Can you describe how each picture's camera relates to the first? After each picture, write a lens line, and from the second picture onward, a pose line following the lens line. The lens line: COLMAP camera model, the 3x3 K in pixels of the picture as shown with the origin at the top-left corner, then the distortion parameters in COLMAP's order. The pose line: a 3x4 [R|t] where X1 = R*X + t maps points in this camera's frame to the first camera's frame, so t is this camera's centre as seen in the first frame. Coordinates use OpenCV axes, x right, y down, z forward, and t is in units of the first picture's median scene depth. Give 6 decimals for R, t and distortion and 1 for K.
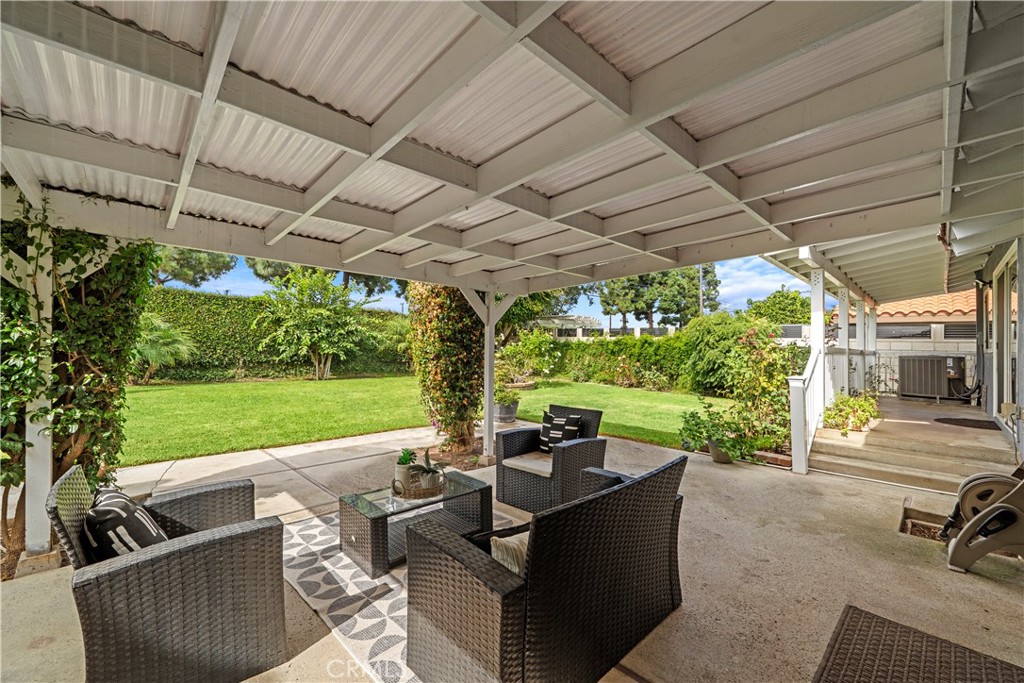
lens RADIAL K [[407.3, 0, 509.8], [0, 407.3, 344.9], [0, 0, 1]] dist [-0.003350, 0.001288]
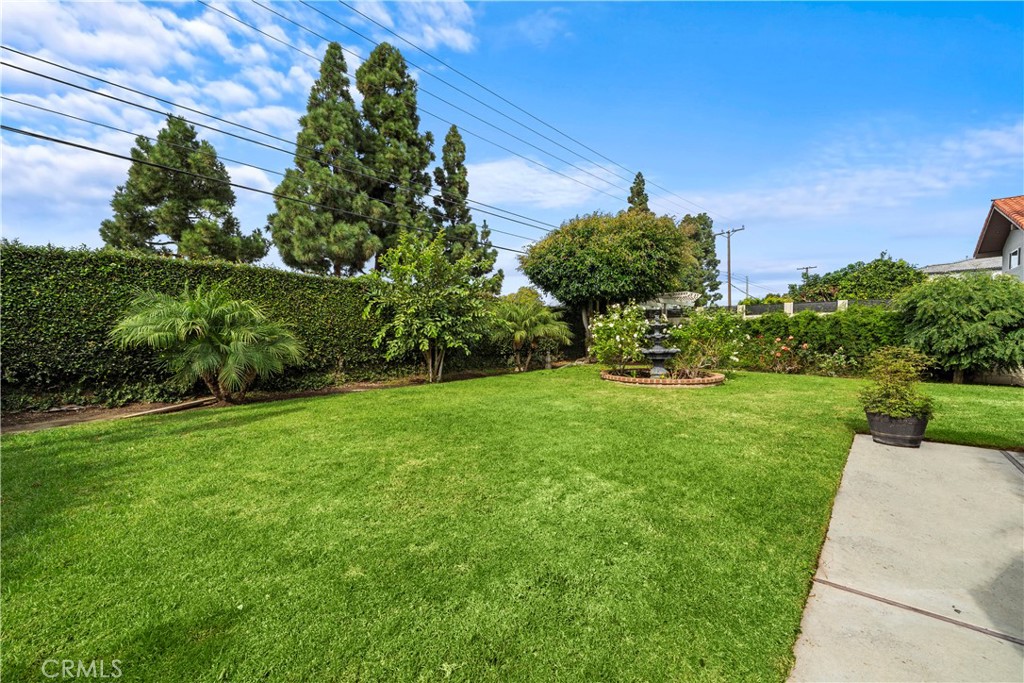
lens RADIAL K [[407.3, 0, 515.4], [0, 407.3, 342.5], [0, 0, 1]] dist [-0.003350, 0.001288]
pose [[0.999058, -0.038473, 0.020096, -0.329223], [0.037956, 0.998953, 0.025526, -0.003919], [-0.021057, -0.024739, 0.999472, 0.214370]]
